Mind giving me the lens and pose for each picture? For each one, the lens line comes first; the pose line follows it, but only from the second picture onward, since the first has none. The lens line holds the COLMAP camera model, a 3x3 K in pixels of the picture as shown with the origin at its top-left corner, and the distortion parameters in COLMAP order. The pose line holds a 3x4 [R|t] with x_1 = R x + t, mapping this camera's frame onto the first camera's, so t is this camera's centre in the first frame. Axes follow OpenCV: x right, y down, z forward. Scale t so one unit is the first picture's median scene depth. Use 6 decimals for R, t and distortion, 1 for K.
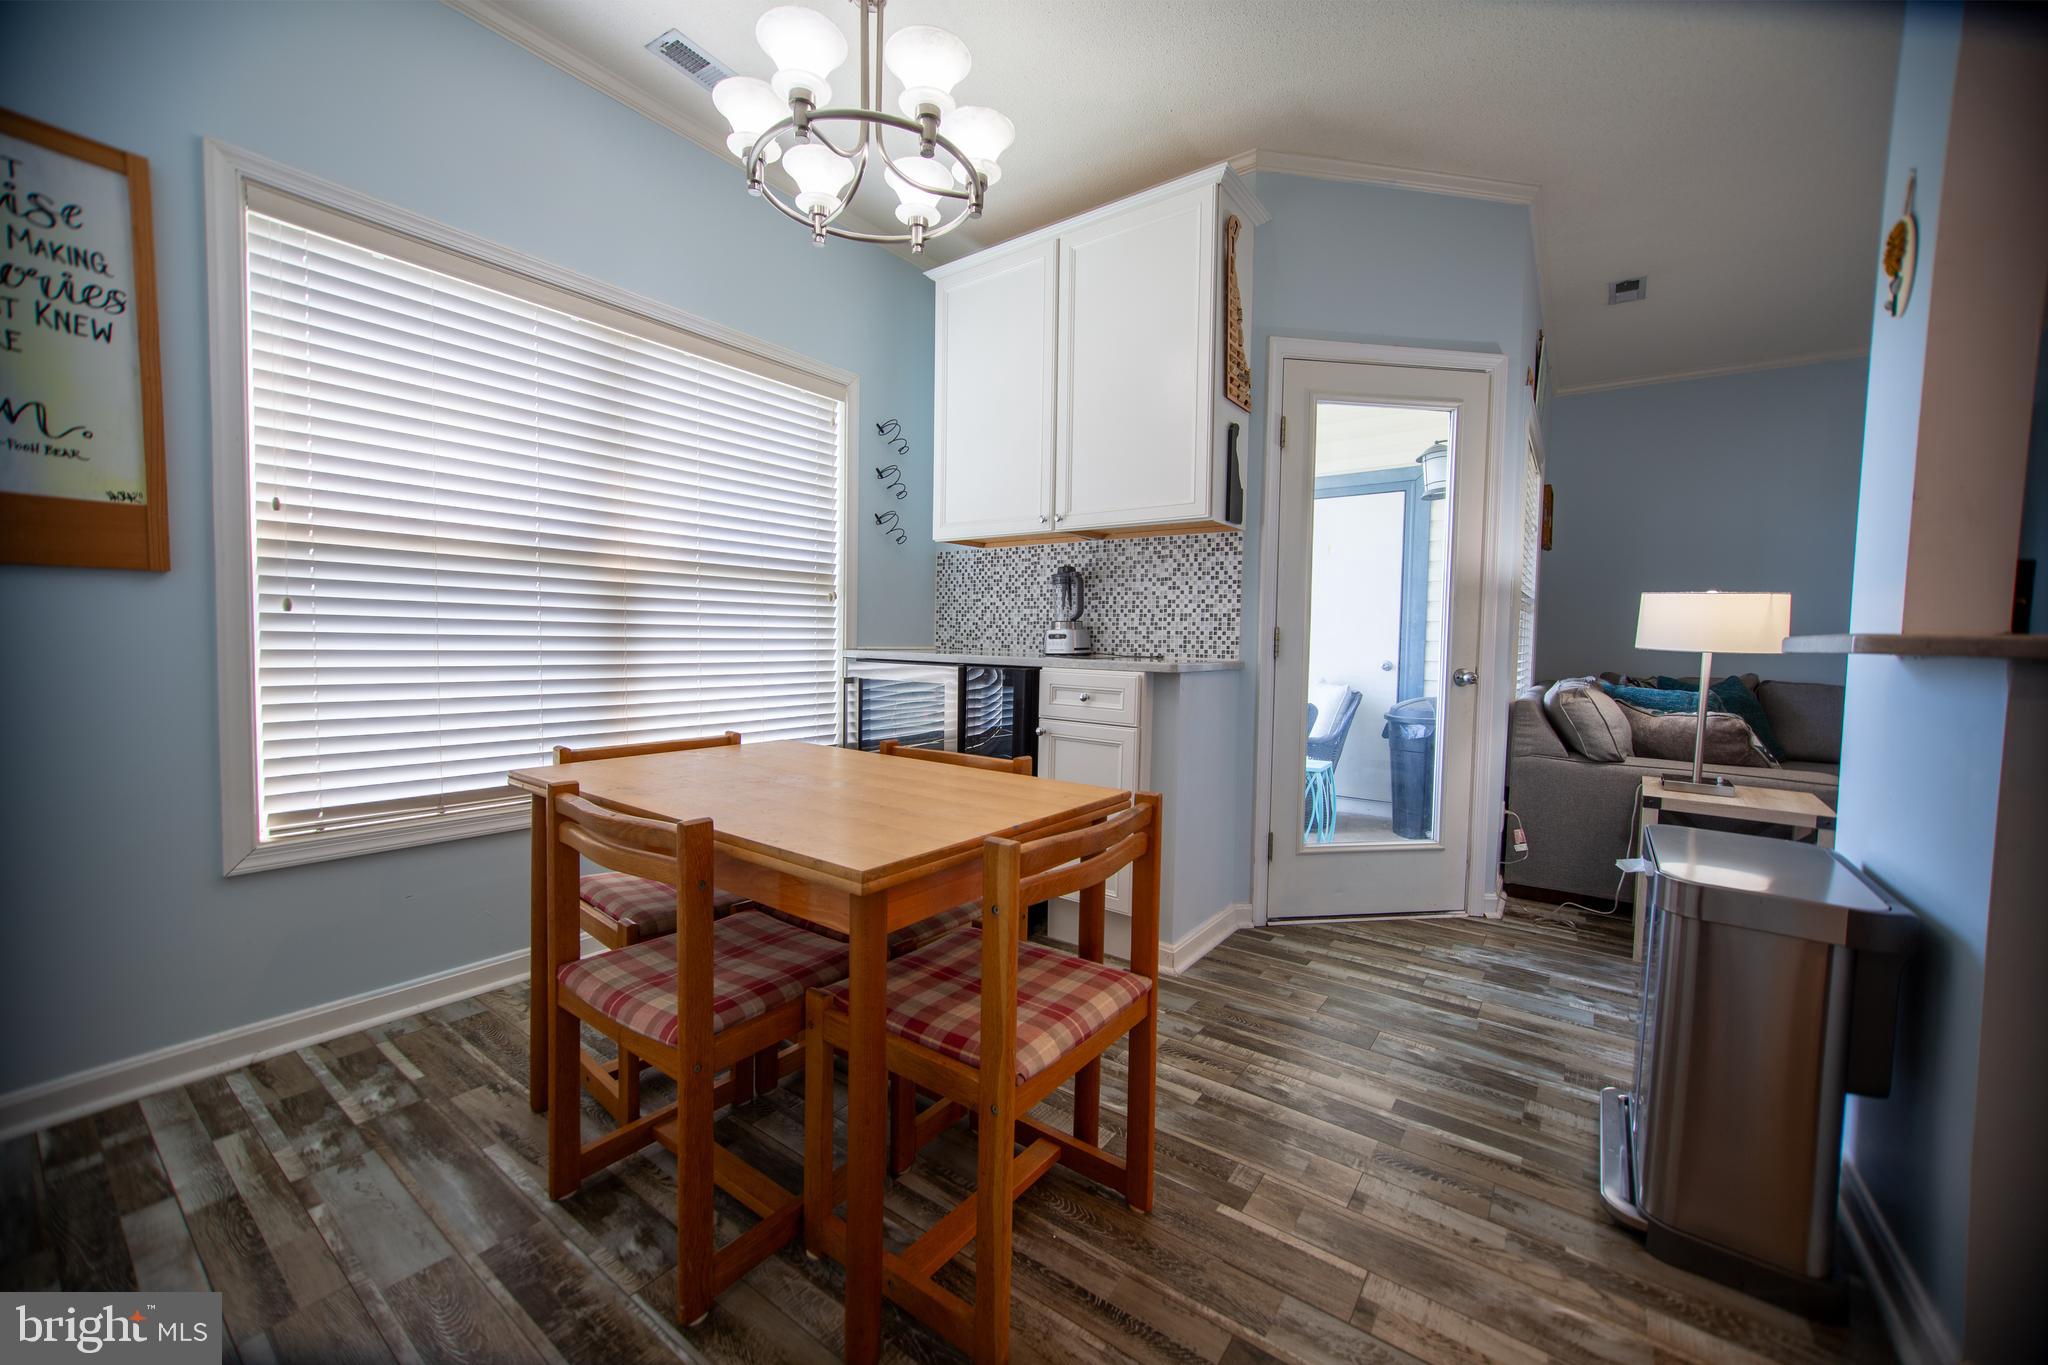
lens RADIAL K [[799.9, 0, 1013.9], [0, 799.9, 673.9], [0, 0, 1]] dist [-0.014835, 0.008941]
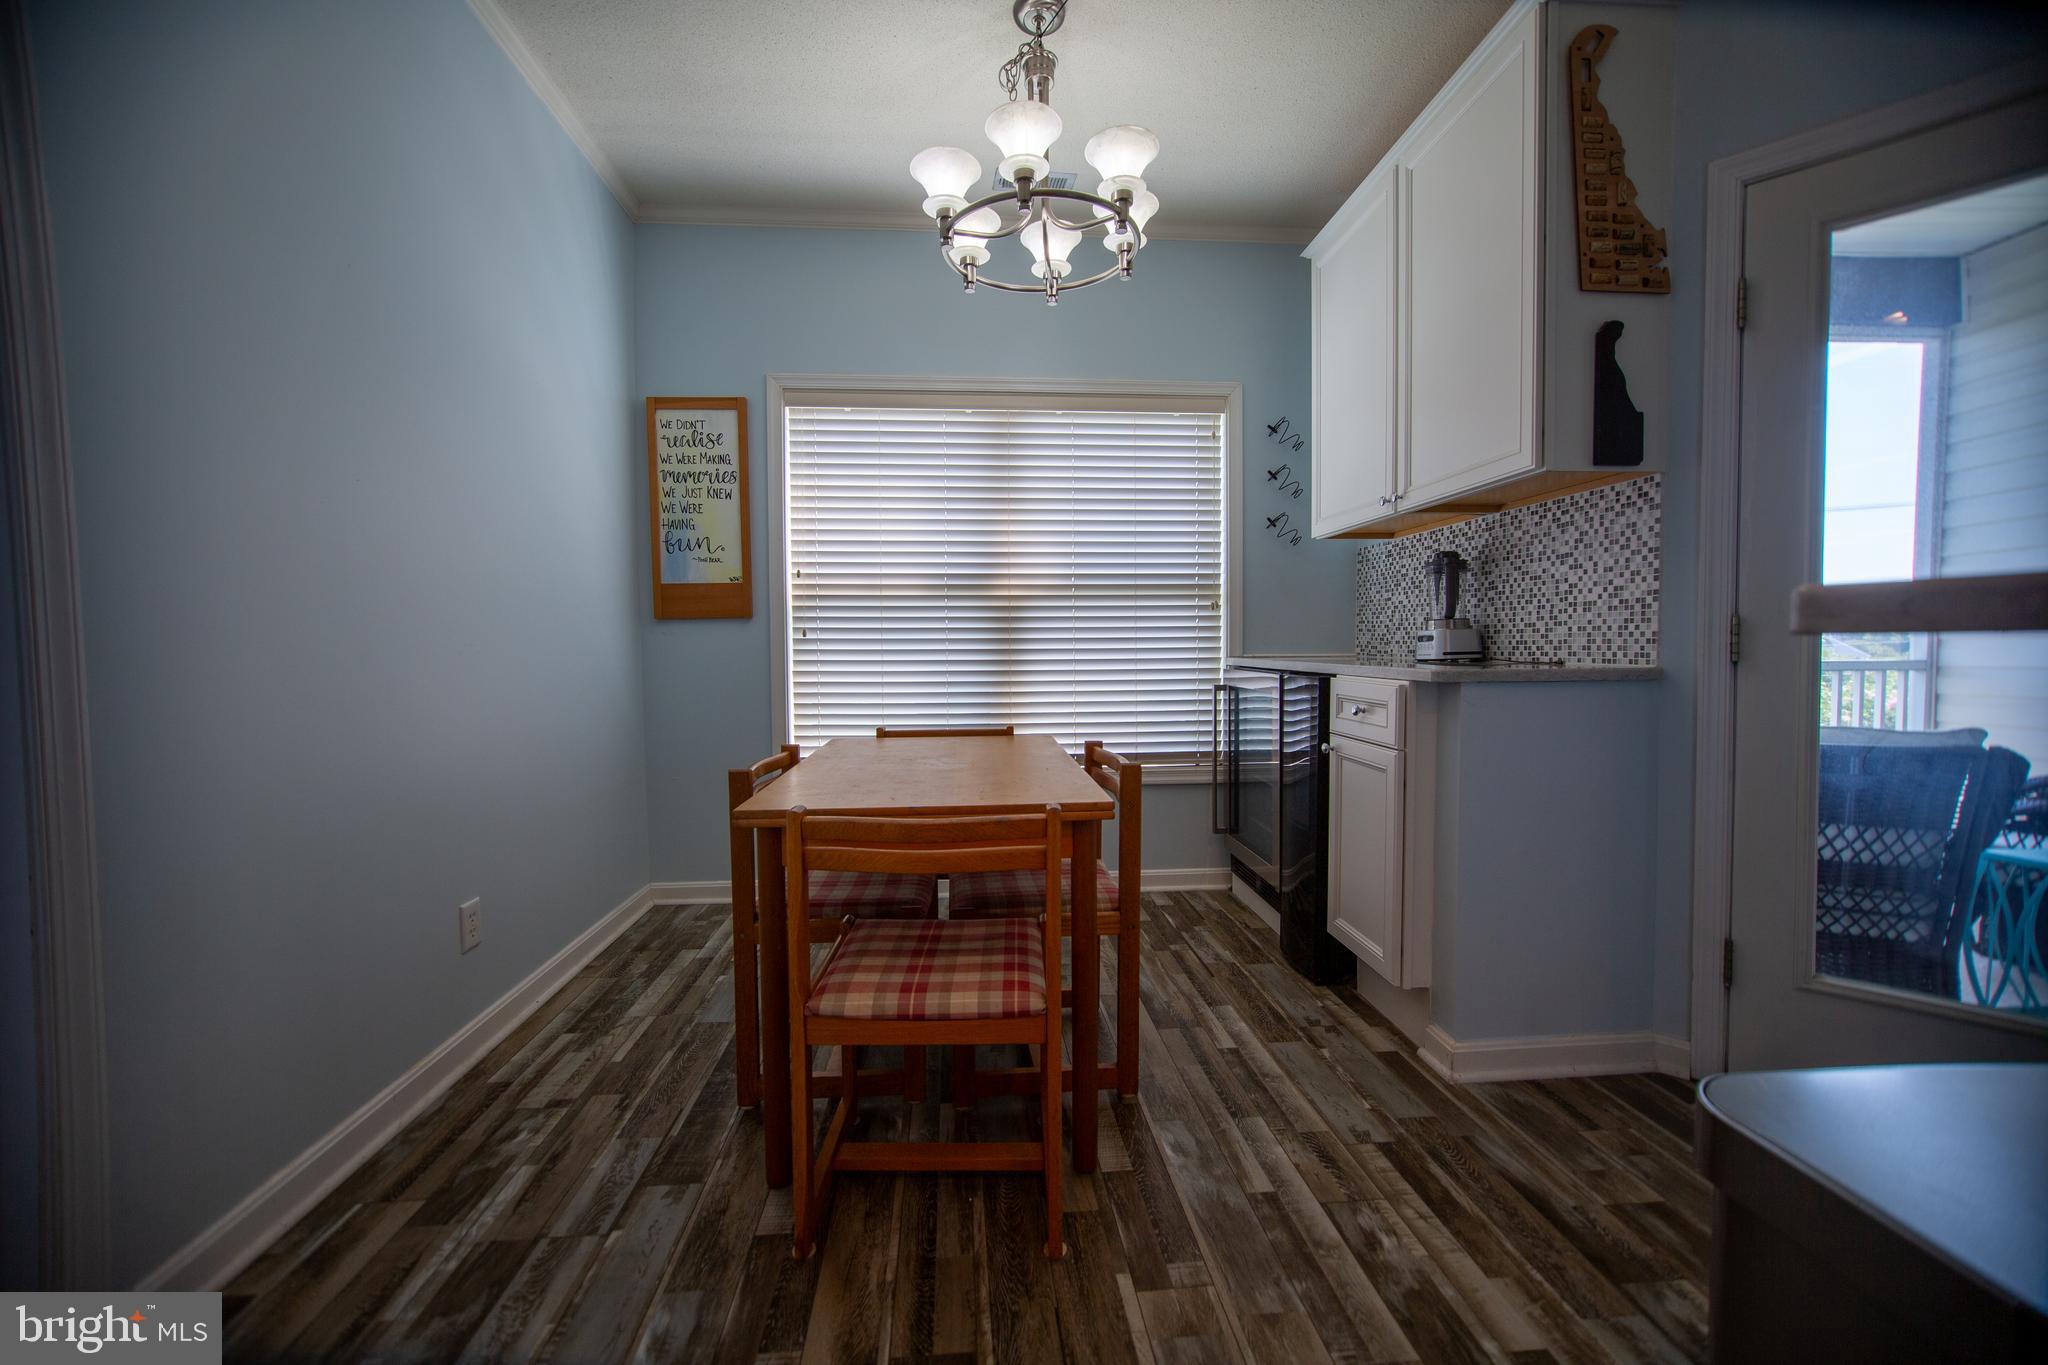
lens RADIAL K [[799.9, 0, 1013.9], [0, 799.9, 673.9], [0, 0, 1]] dist [-0.014835, 0.008941]
pose [[0.651717, 0.005082, -0.758445, 0.427573], [-0.016670, 0.999832, -0.007625, 0.002774], [0.758279, 0.017613, 0.651693, 0.157822]]
